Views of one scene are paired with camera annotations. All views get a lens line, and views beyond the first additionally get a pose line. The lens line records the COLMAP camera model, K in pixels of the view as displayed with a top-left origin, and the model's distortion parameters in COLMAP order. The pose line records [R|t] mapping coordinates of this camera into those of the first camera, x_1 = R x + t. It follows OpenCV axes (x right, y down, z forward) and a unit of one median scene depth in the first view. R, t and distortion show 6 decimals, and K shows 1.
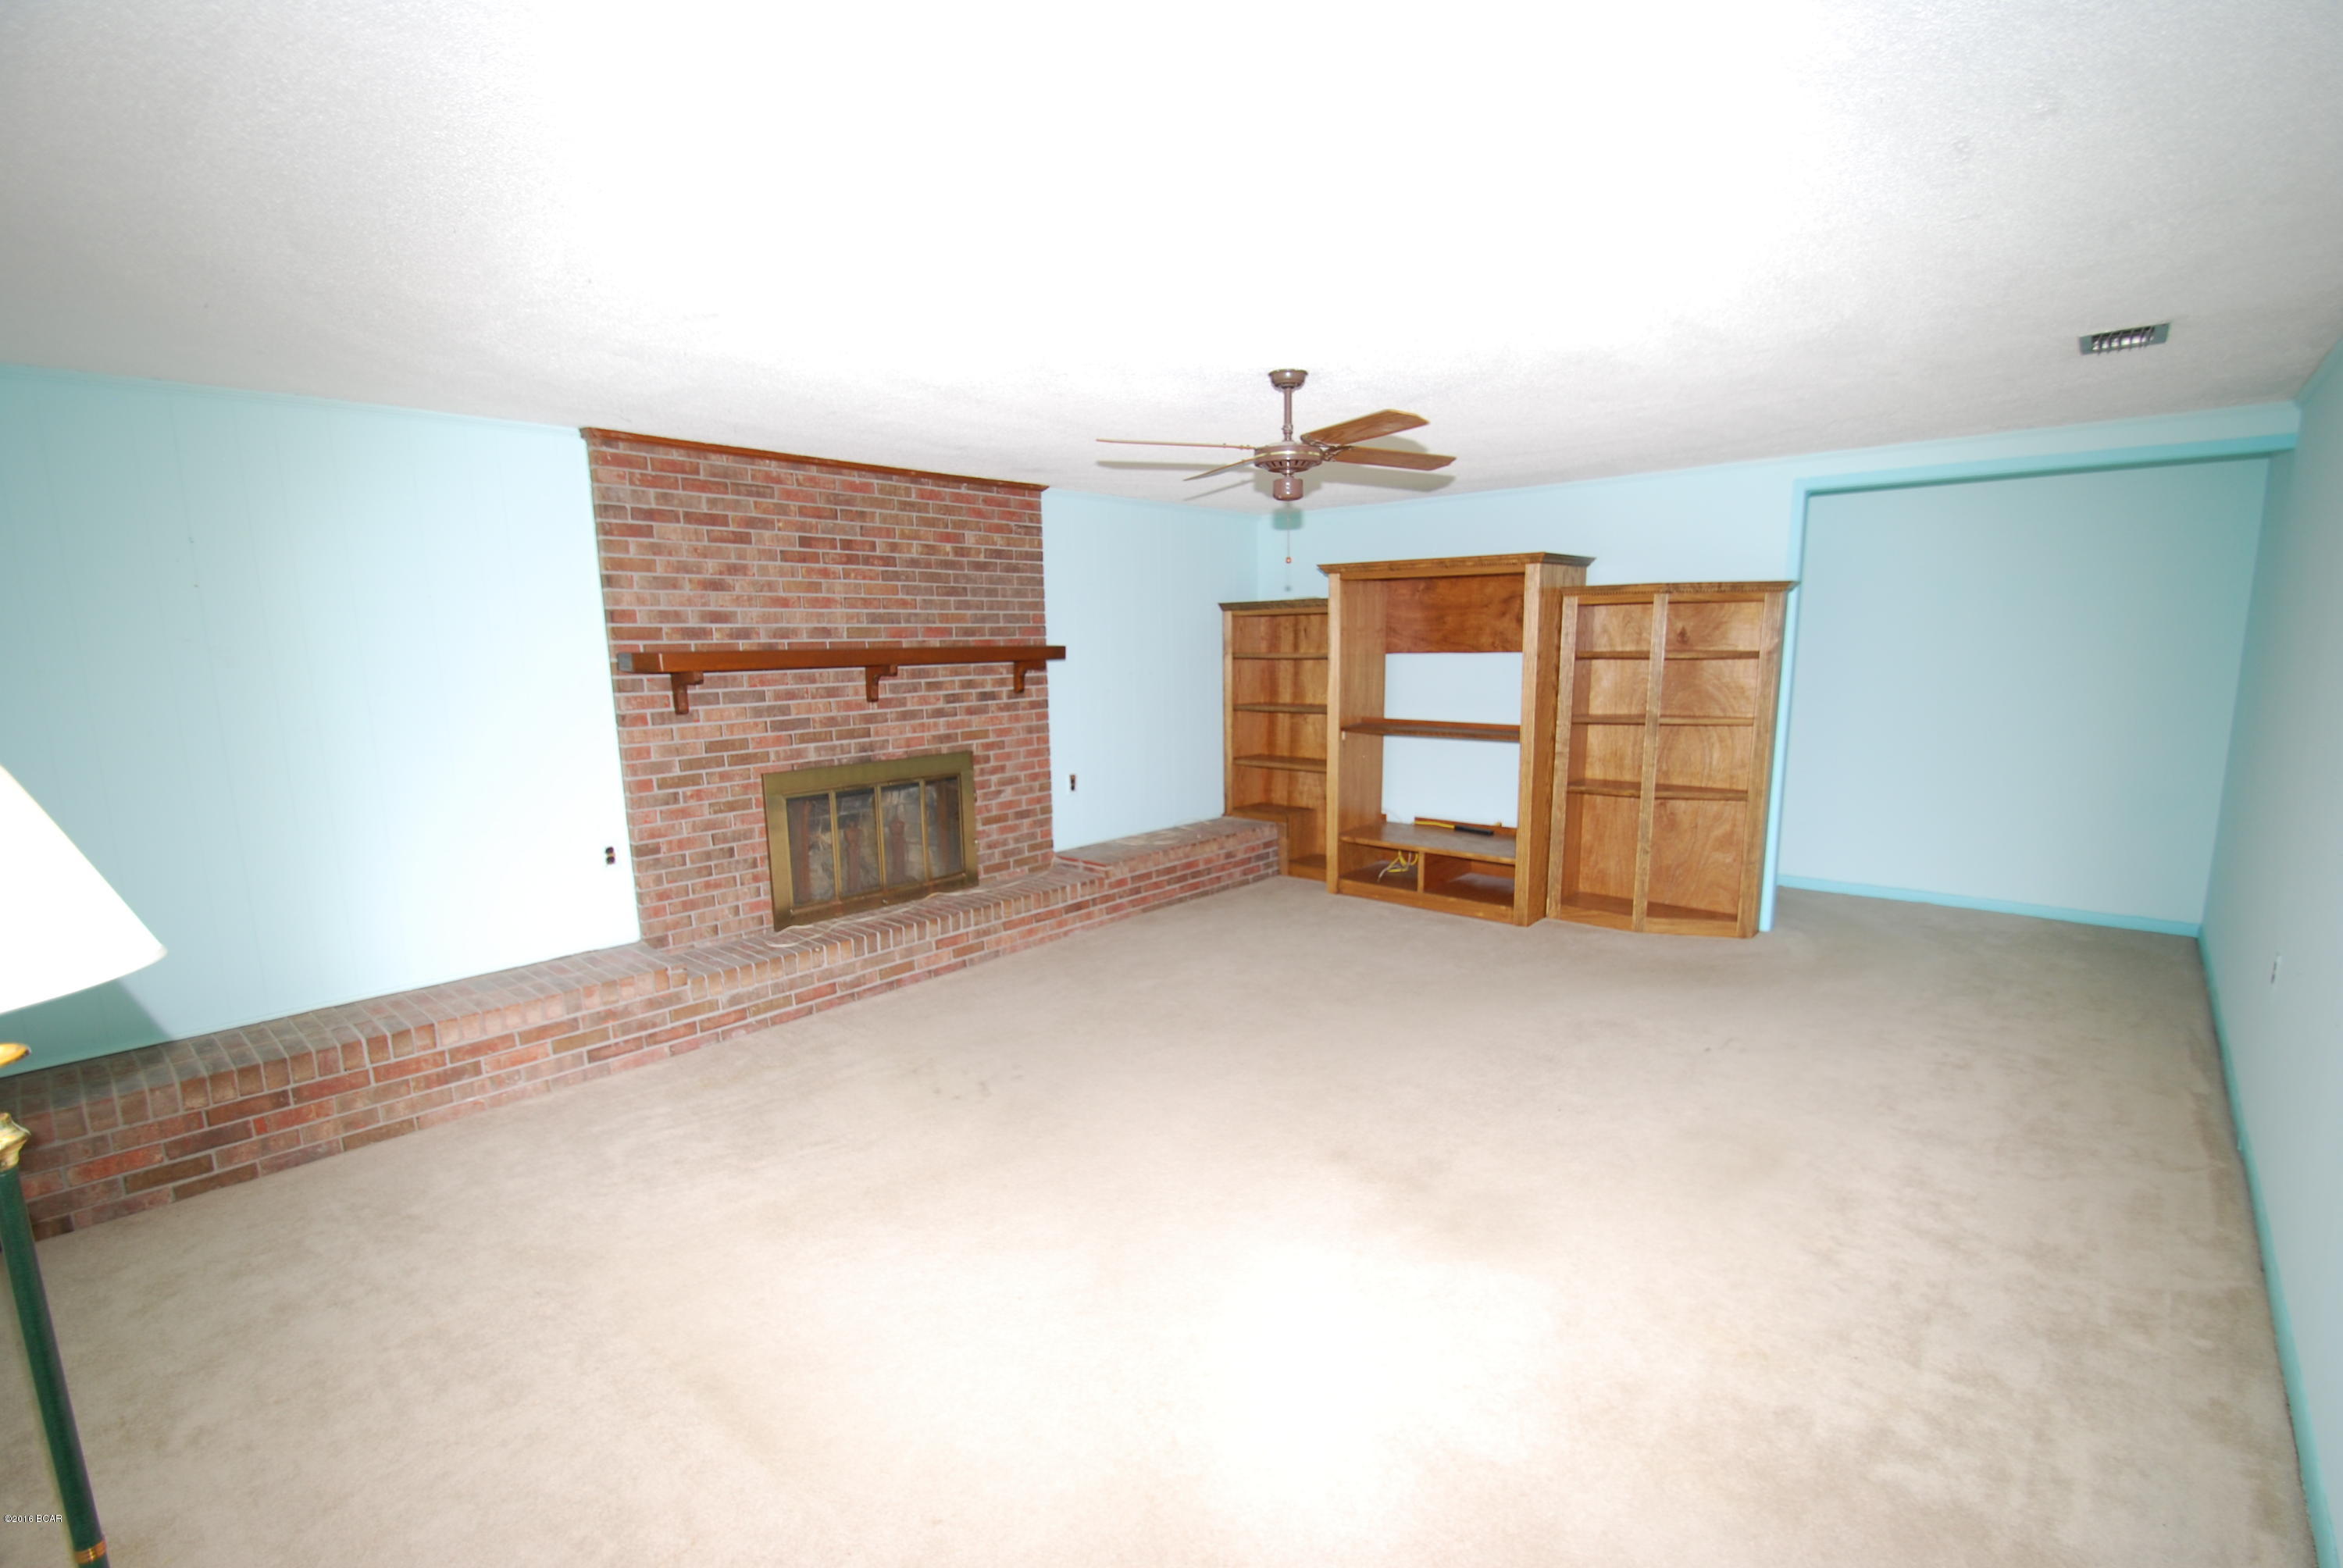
lens RADIAL K [[1056.3, 0, 1184.1], [0, 1056.3, 824.7], [0, 0, 1]] dist [0.006597, -0.013626]
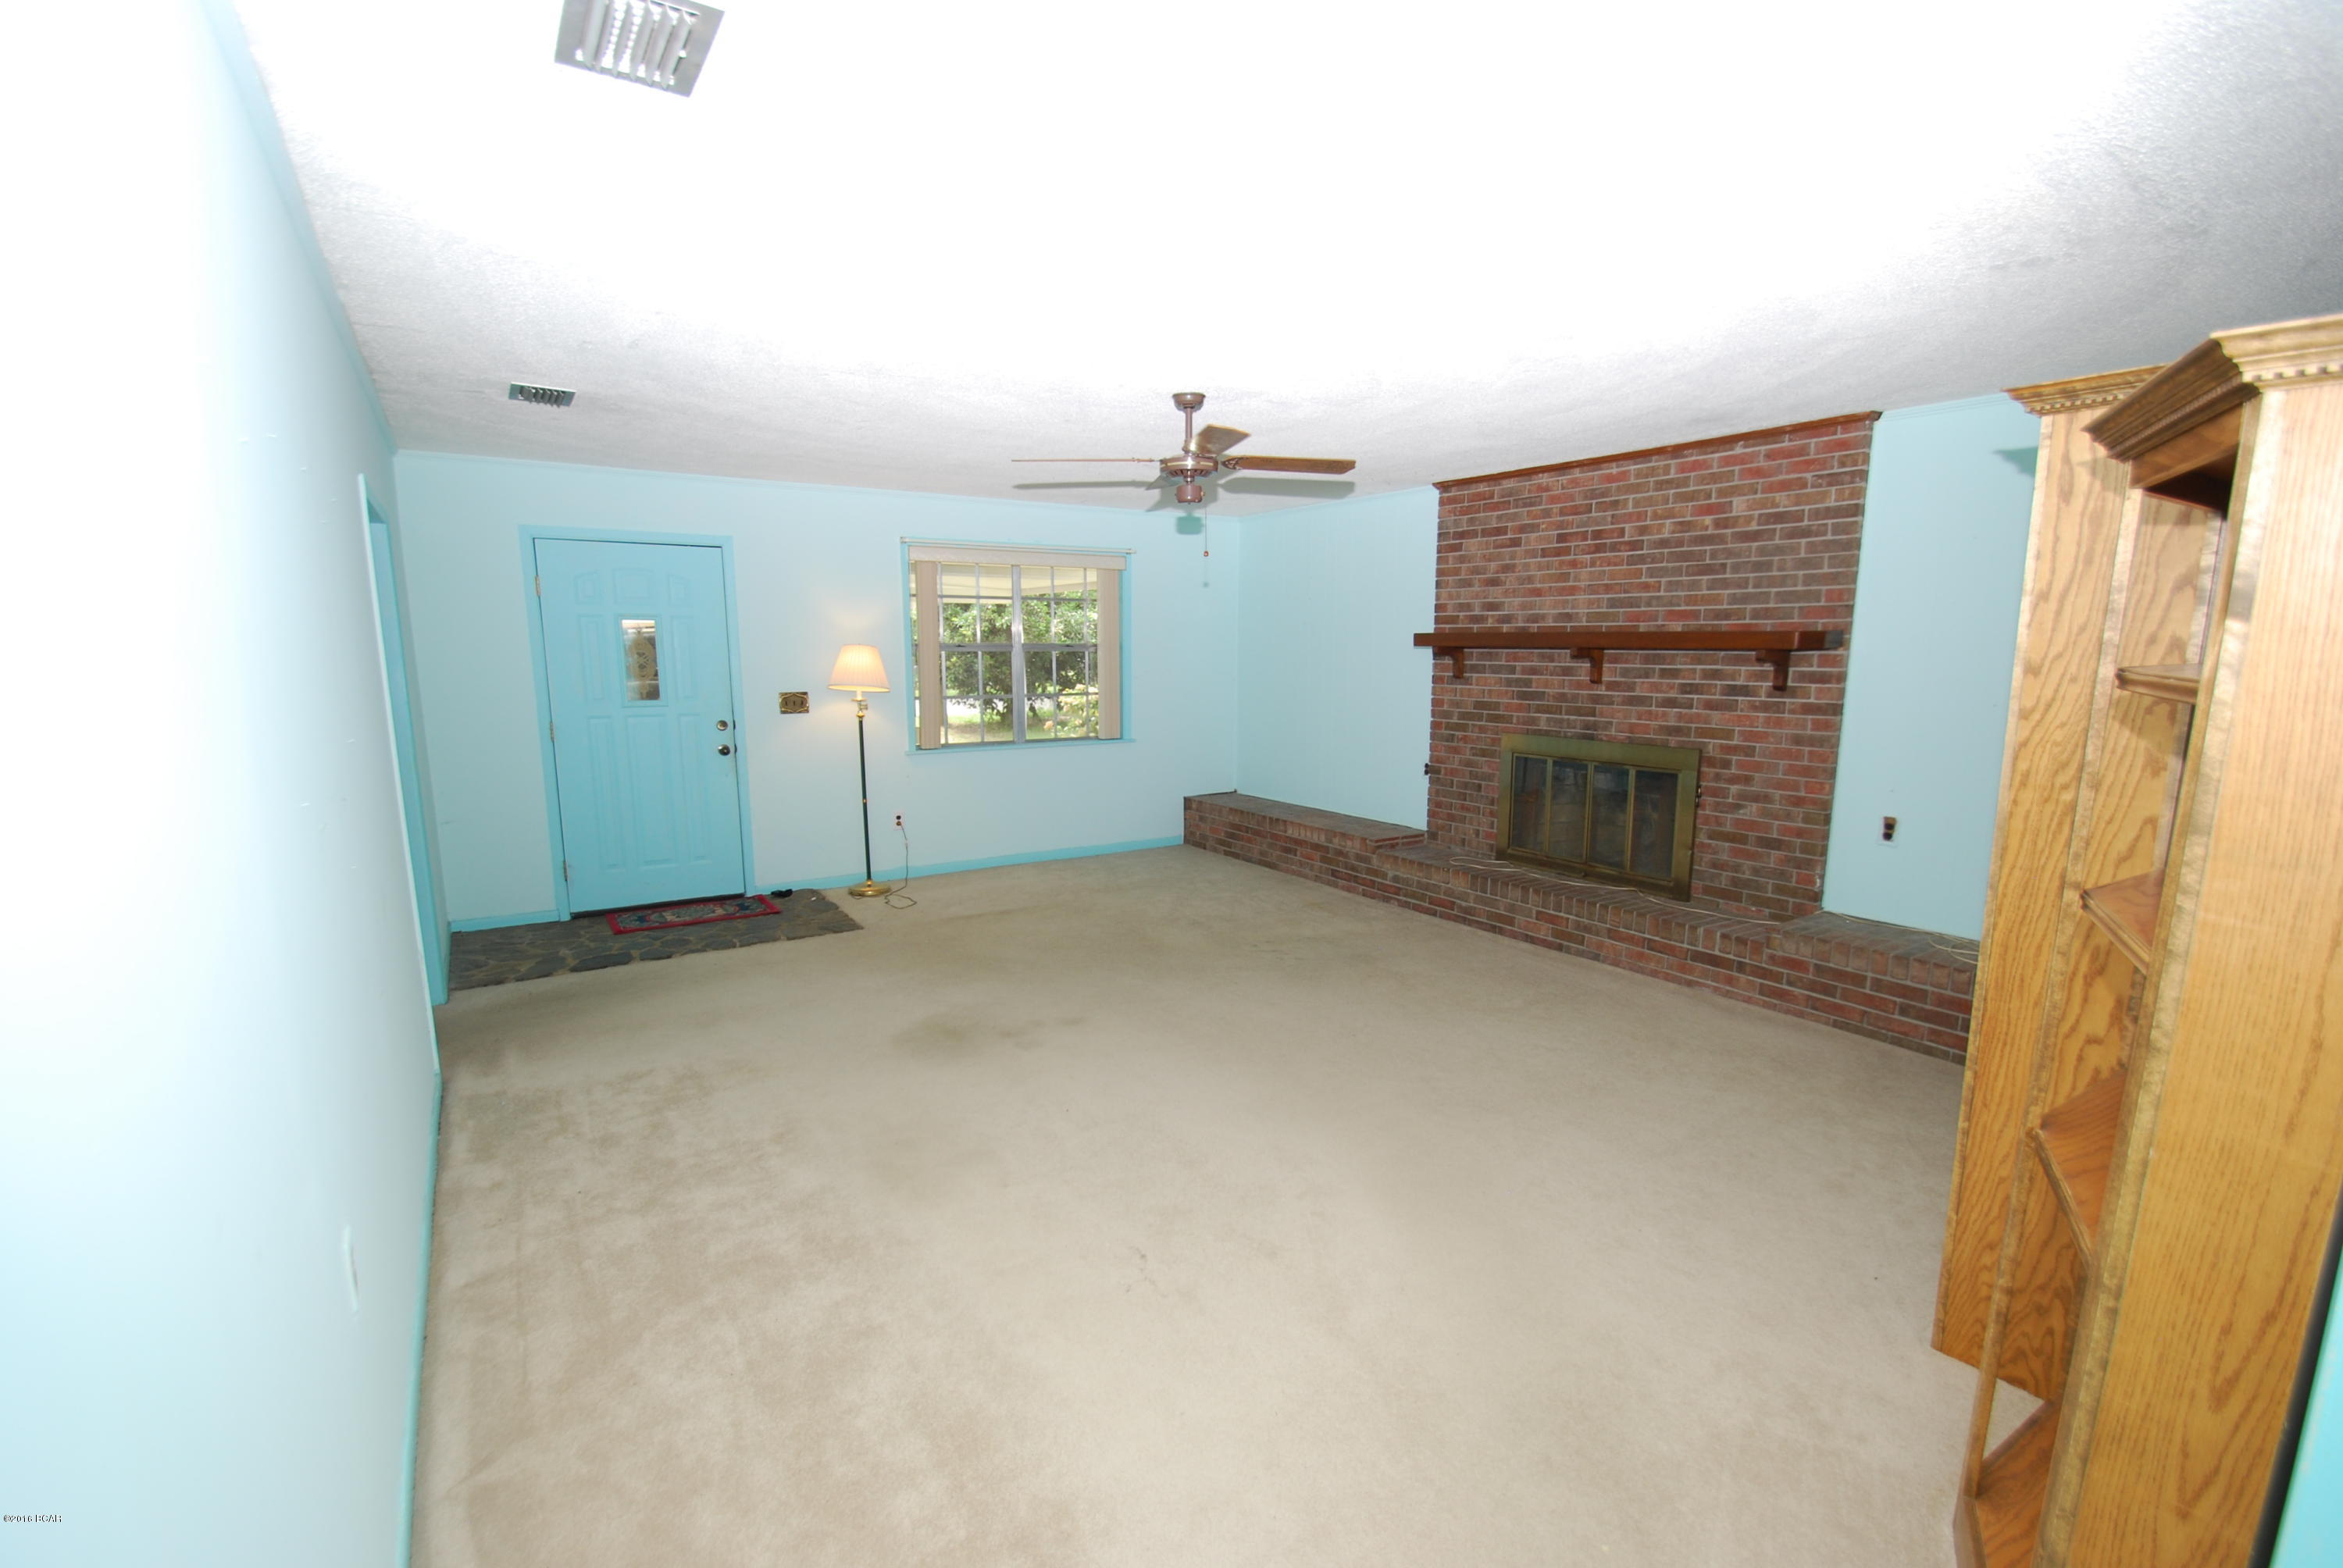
lens RADIAL K [[1056.3, 0, 1184.1], [0, 1056.3, 824.7], [0, 0, 1]] dist [0.006597, -0.013626]
pose [[-0.264826, 0.179679, -0.947408, 0.849408], [-0.165156, 0.959518, 0.228141, -0.156374], [0.950048, 0.216888, -0.224431, 0.895126]]
